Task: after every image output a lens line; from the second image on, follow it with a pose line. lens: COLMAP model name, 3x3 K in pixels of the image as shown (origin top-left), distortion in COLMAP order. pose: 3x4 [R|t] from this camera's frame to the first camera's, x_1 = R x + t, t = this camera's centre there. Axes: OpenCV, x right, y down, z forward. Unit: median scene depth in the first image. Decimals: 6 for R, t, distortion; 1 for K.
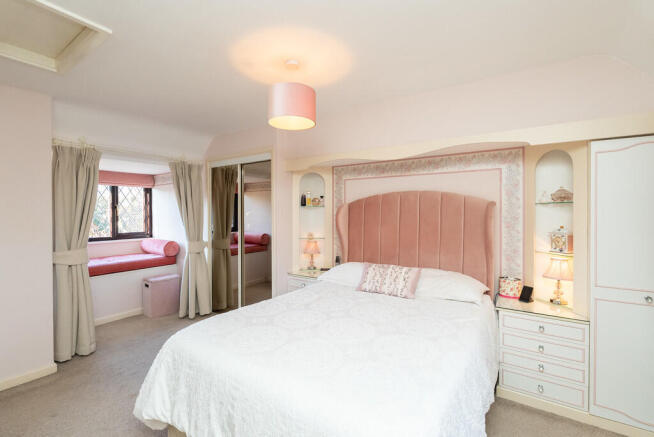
lens RADIAL K [[292.1, 0, 329.9], [0, 292.1, 218.3], [0, 0, 1]] dist [-0.000004, 0.000043]
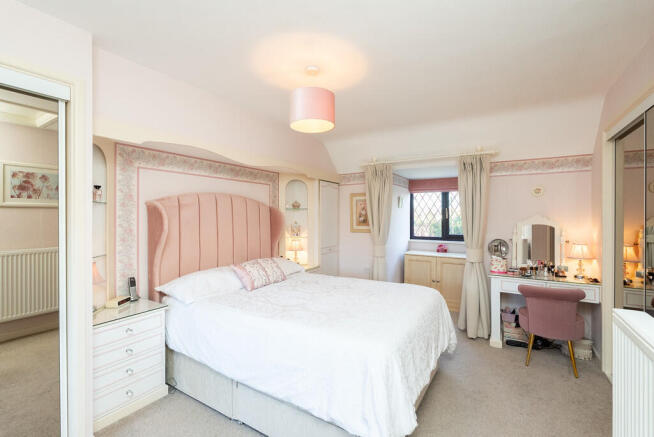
lens RADIAL K [[292.1, 0, 329.9], [0, 292.1, 216.7], [0, 0, 1]] dist [-0.000004, 0.000043]
pose [[-0.045613, -0.018776, 0.998783, -0.689551], [-0.002994, 0.999821, 0.018659, -0.025199], [-0.998955, -0.002139, -0.045661, 0.563230]]
